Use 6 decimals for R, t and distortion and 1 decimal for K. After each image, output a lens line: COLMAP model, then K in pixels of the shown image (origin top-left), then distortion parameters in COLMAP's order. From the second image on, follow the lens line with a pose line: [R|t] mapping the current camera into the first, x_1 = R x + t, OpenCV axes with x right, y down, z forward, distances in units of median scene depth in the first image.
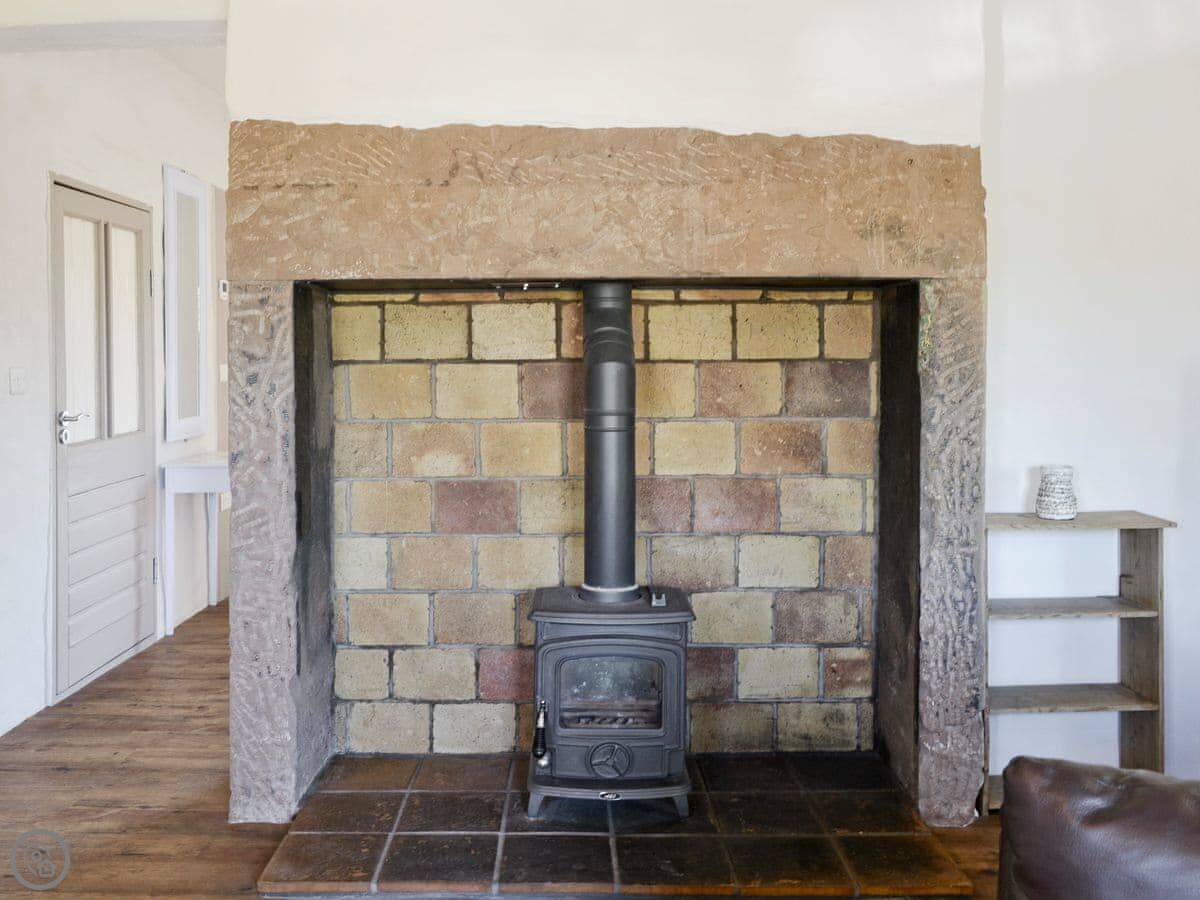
lens RADIAL K [[1094.0, 0, 599.3], [0, 1094.0, 483.5], [0, 0, 1]] dist [-0.082868, -0.002610]
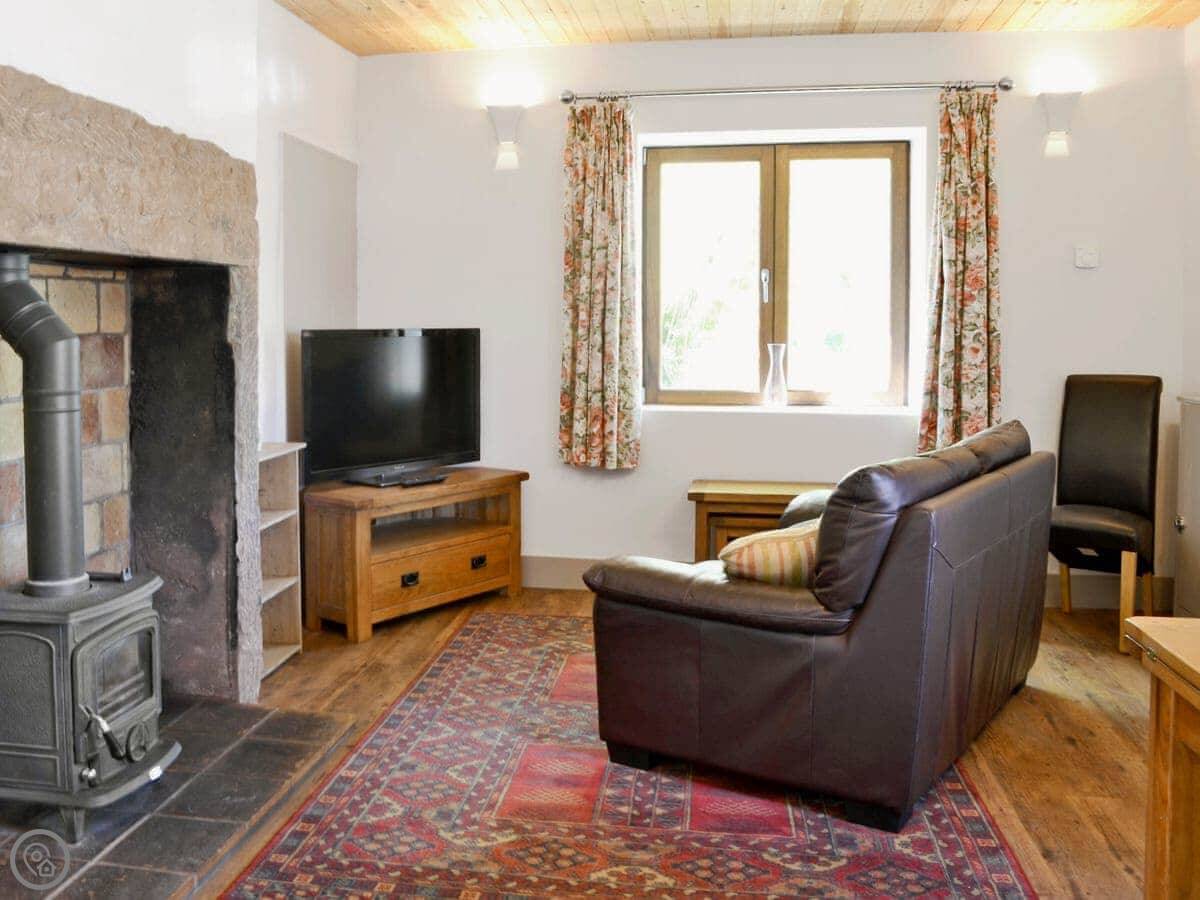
lens RADIAL K [[1039.1, 0, 600.0], [0, 1039.1, 450.0], [0, 0, 1]] dist [-0.064815, -0.001063]
pose [[0.162101, -0.119031, 0.979569, -0.749586], [0.123397, 0.987351, 0.099557, -0.043556], [-0.979028, 0.104737, 0.174739, 0.379089]]
